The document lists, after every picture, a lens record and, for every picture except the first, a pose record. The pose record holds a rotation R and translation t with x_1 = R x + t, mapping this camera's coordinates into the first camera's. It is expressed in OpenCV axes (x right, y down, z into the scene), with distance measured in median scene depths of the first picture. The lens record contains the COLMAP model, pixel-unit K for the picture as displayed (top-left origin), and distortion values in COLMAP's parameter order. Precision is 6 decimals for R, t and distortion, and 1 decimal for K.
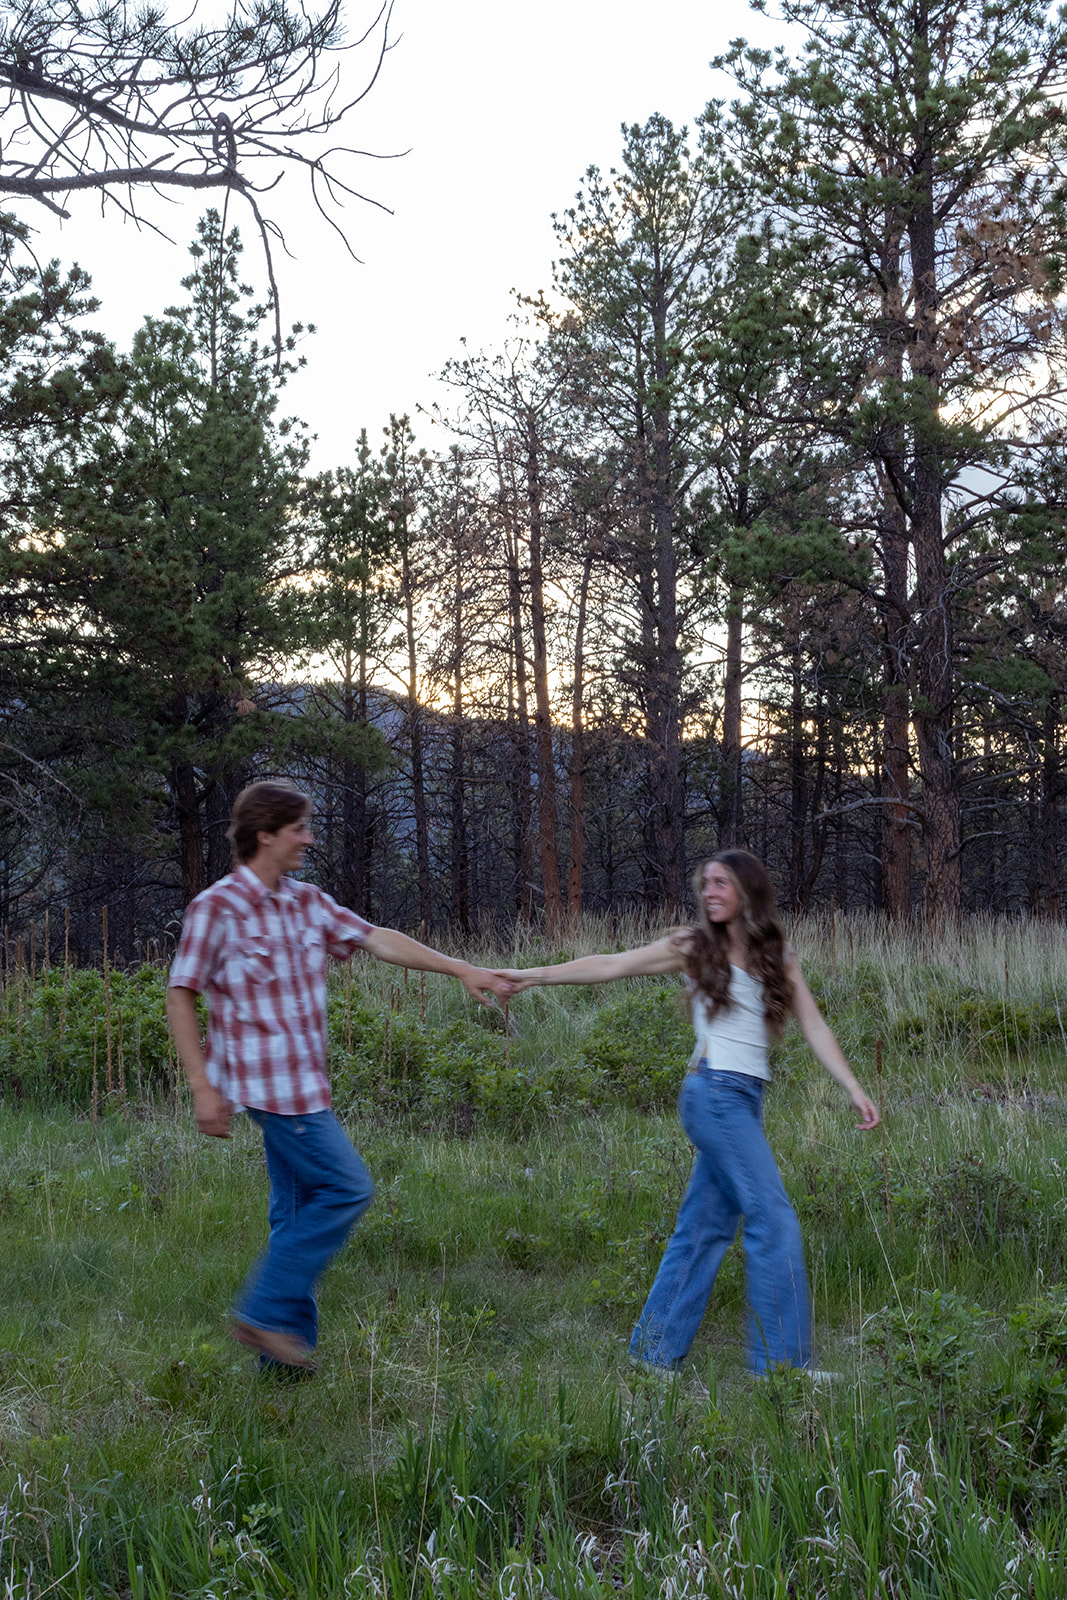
lens RADIAL K [[3189.3, 0, 533.5], [0, 3189.3, 800.0], [0, 0, 1]] dist [0.146565, -0.520650]
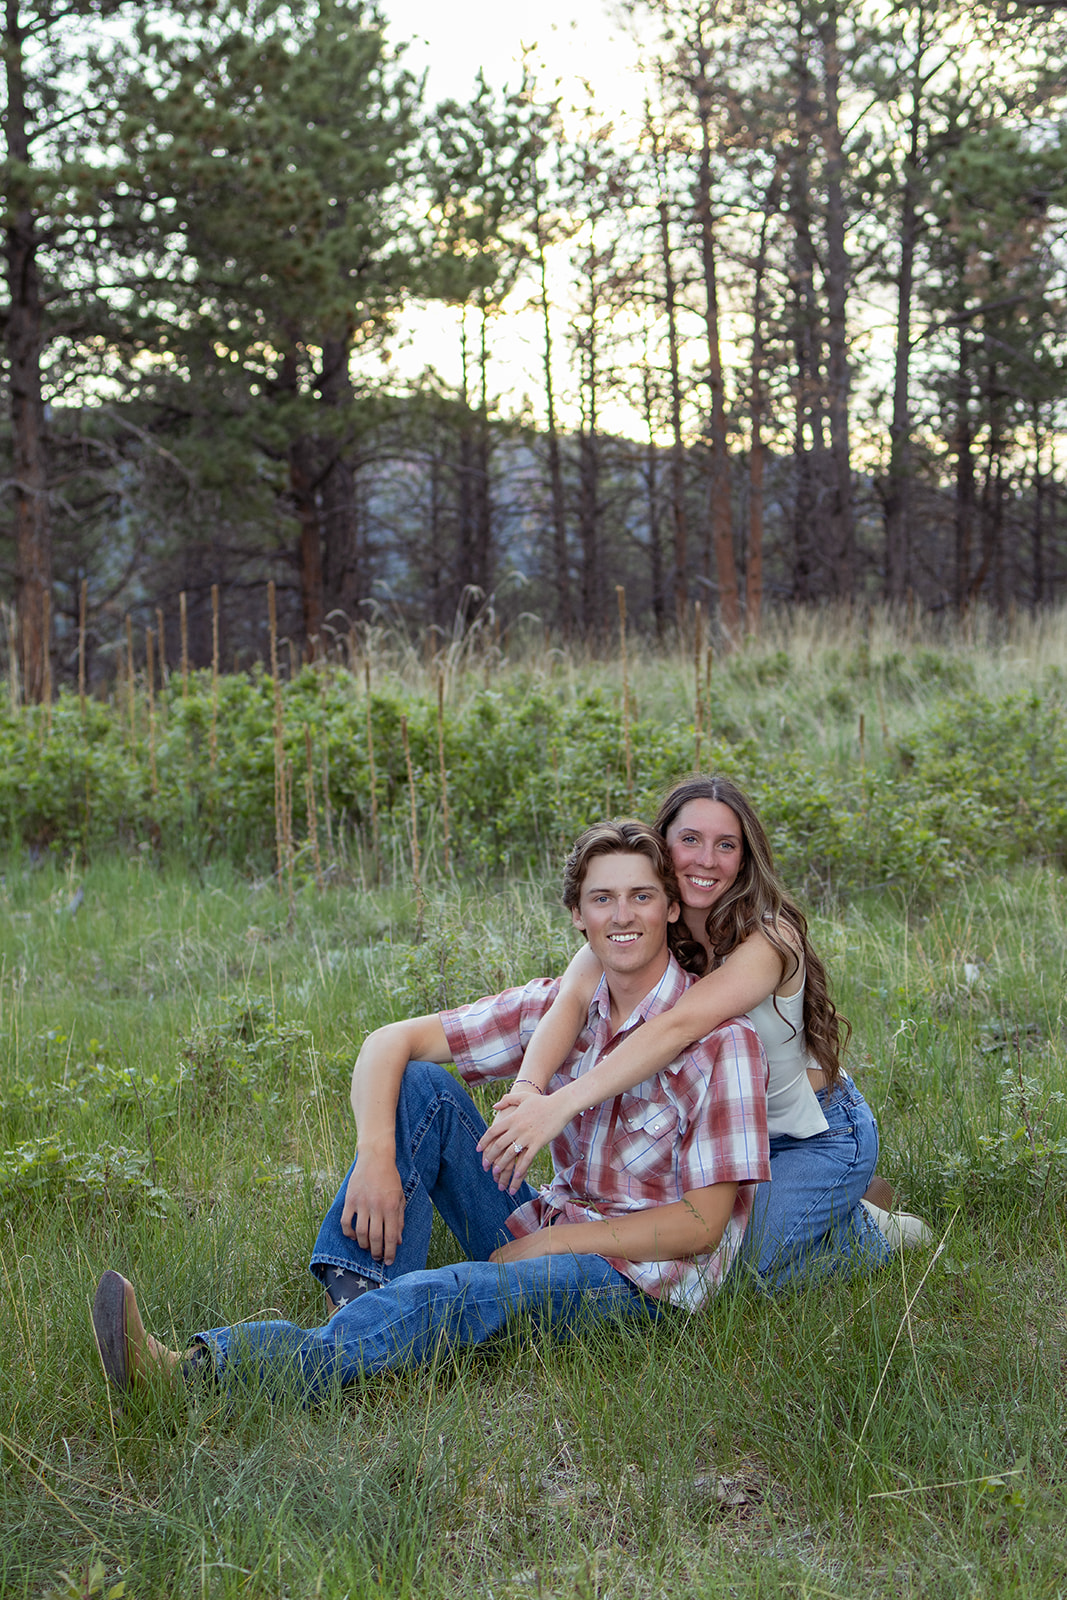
lens RADIAL K [[3189.3, 0, 533.5], [0, 3189.3, 800.0], [0, 0, 1]] dist [0.146565, -0.520650]
pose [[0.999787, -0.009624, -0.018255, -0.028600], [0.011178, 0.996144, 0.087023, 0.009079], [0.017347, -0.087209, 0.996039, 0.130353]]
